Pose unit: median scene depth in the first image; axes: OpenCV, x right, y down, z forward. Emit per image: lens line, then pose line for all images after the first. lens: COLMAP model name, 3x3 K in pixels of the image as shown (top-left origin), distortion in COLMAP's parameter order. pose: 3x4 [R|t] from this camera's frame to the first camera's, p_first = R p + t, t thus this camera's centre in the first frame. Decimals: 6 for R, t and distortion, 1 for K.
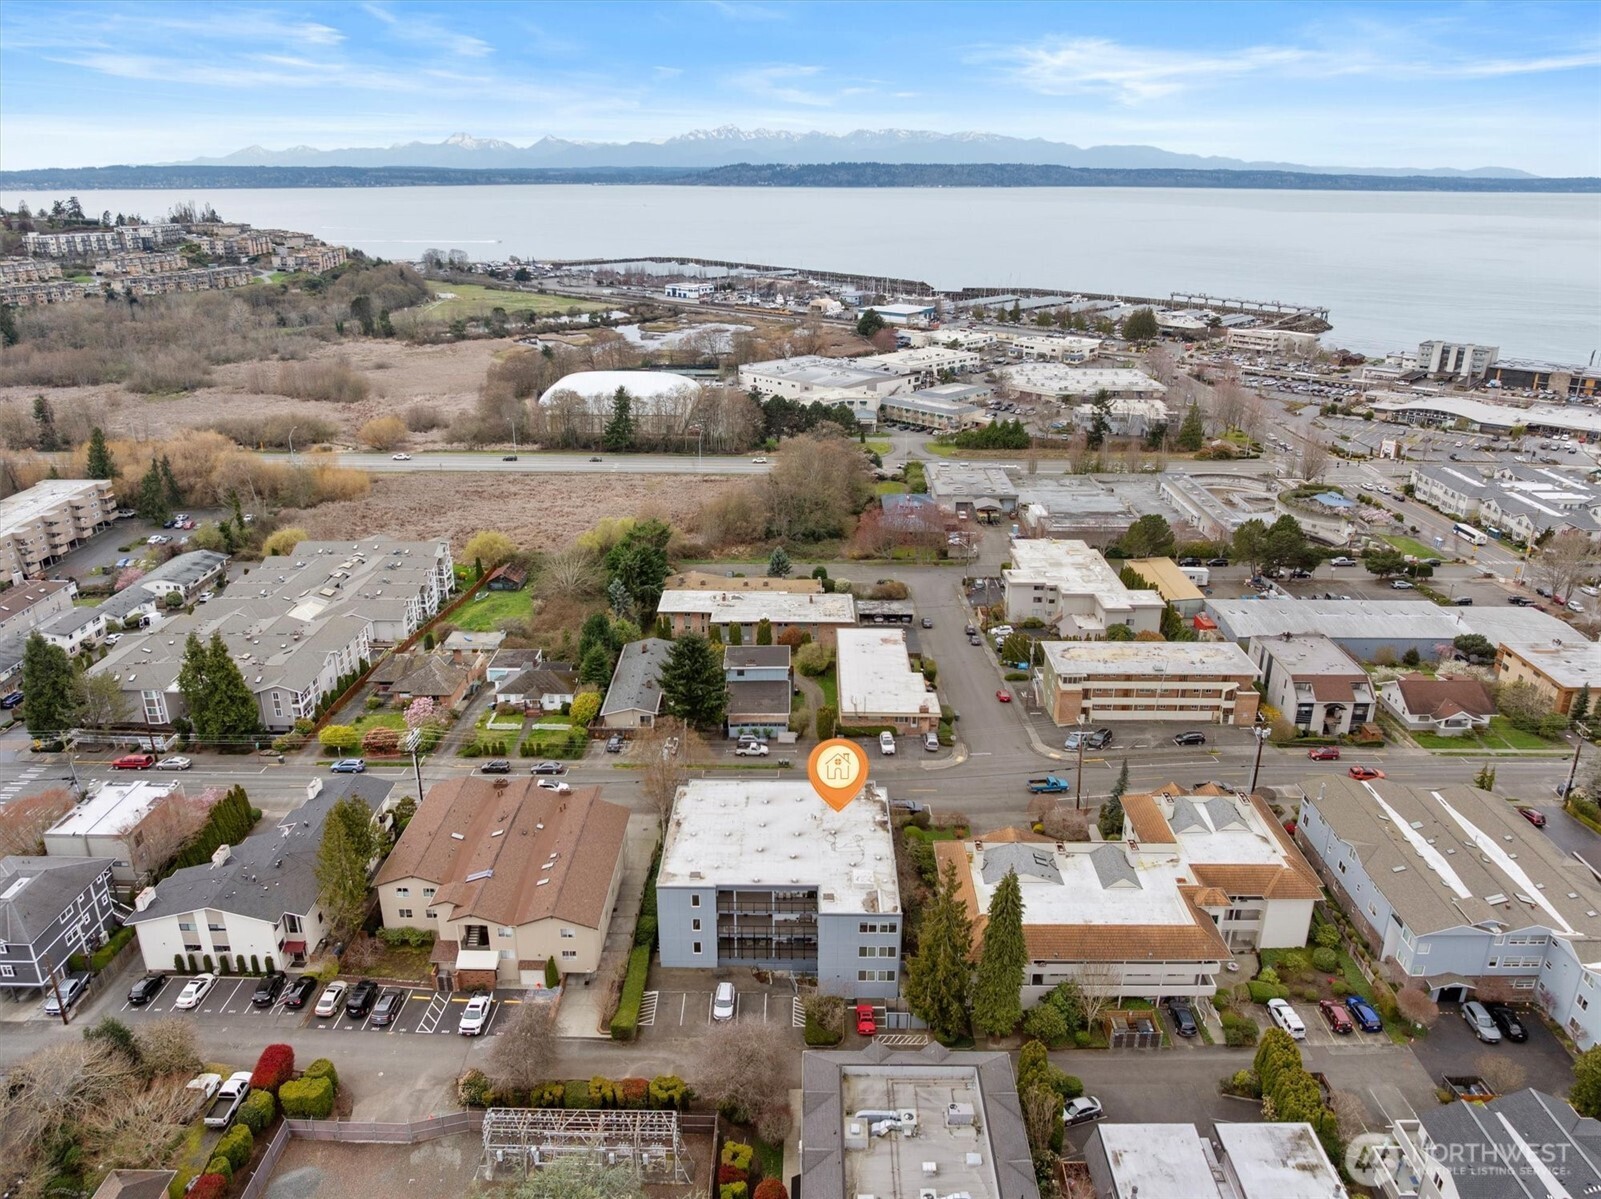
lens RADIAL K [[1112.7, 0, 800.5], [0, 1112.7, 599.5], [0, 0, 1]] dist [-0.034039, -0.002256]
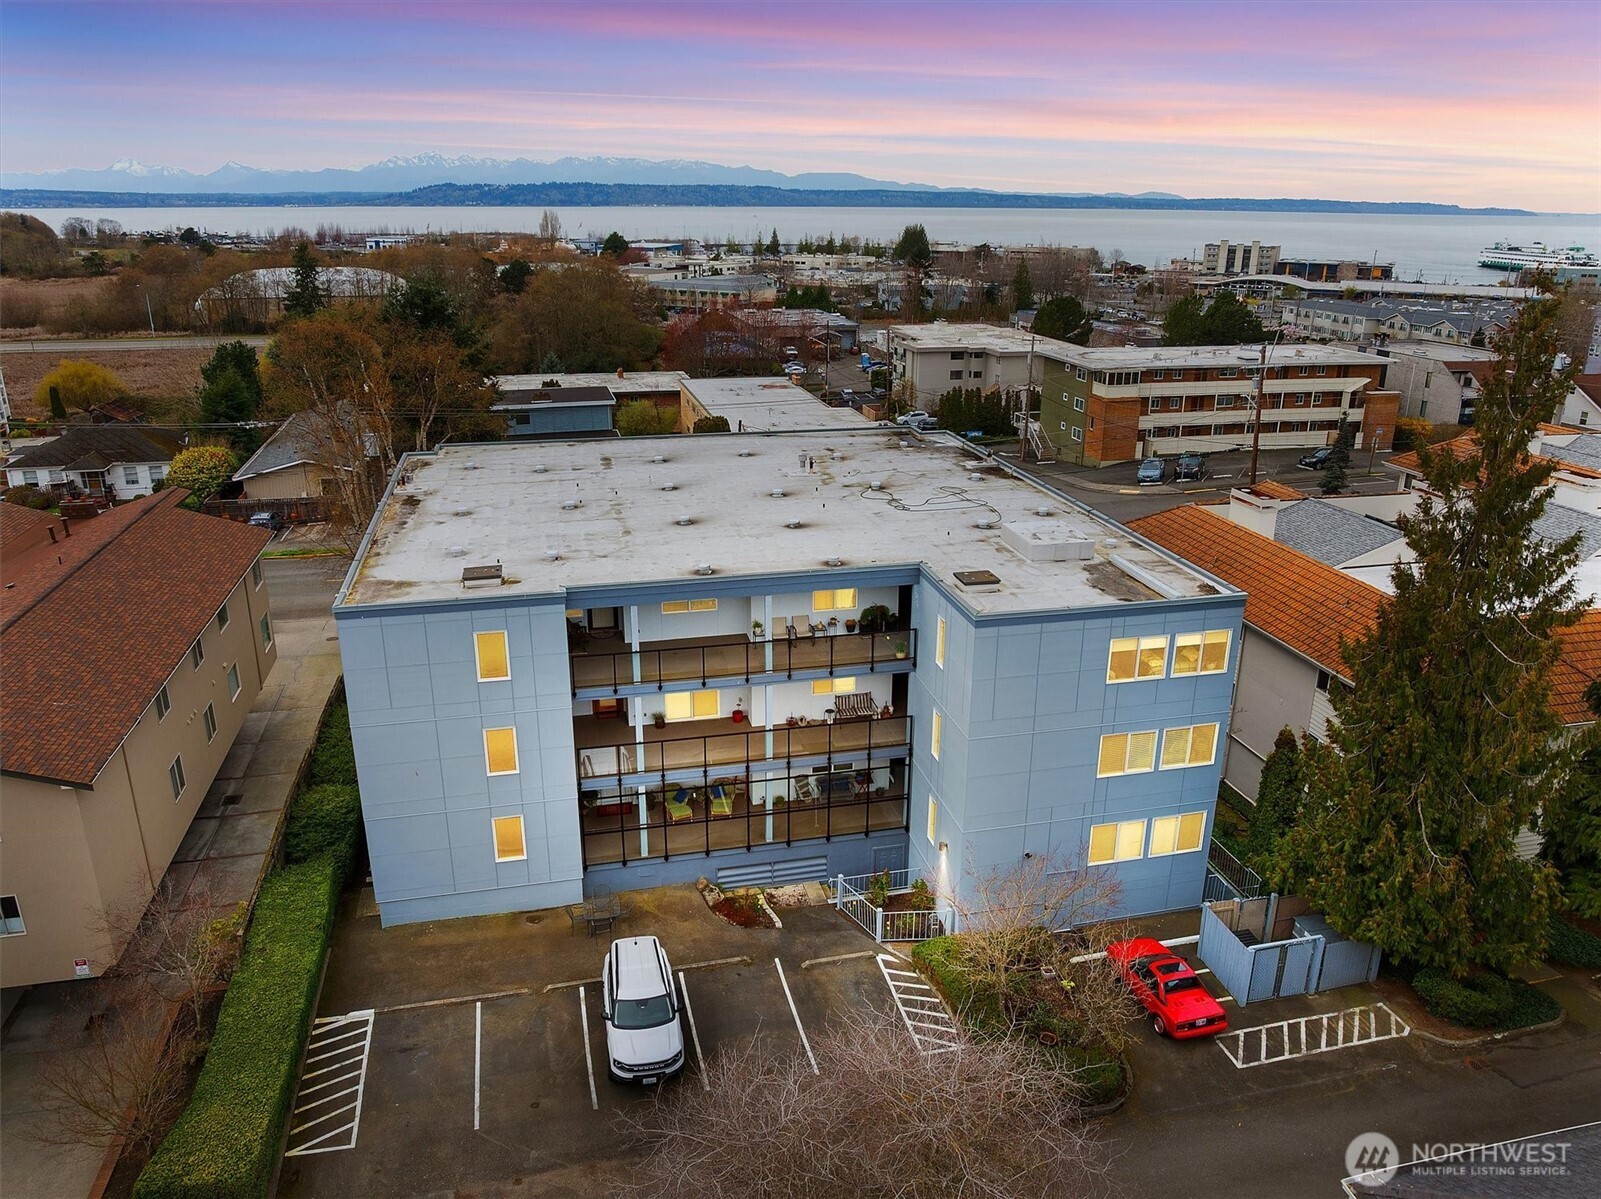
lens RADIAL K [[1134.3, 0, 797.0], [0, 1134.3, 570.7], [0, 0, 1]] dist [-0.041949, -0.001517]
pose [[0.971904, -0.073253, 0.223687, -0.057776], [0.083907, 0.995730, -0.038487, 0.188440], [-0.219912, 0.056175, 0.973901, 0.500413]]
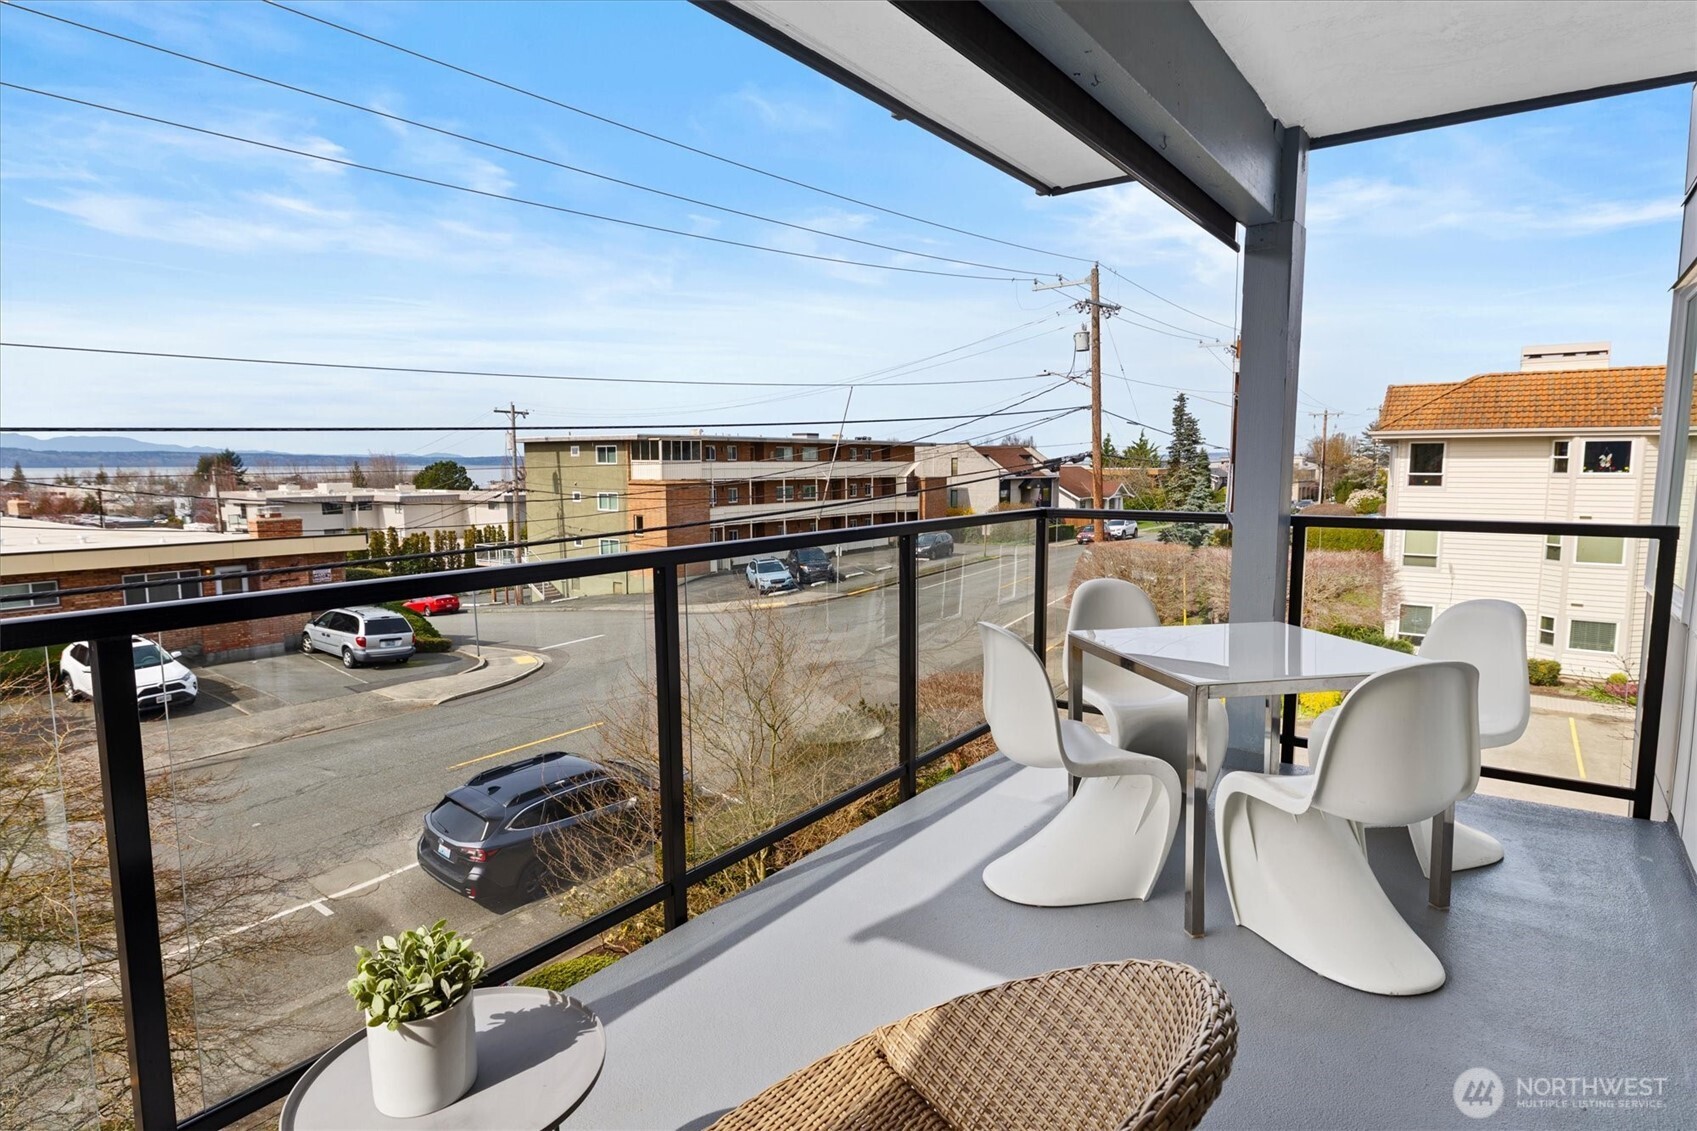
lens RADIAL K [[918.5, 0, 848.5], [0, 918.5, 565.5], [0, 0, 1]] dist [0.000569, 0.000605]
pose [[0.584683, -0.093086, 0.805904, 0.028040], [0.293452, 0.950395, -0.103124, 0.165624], [-0.756328, 0.296789, 0.582996, 0.830303]]
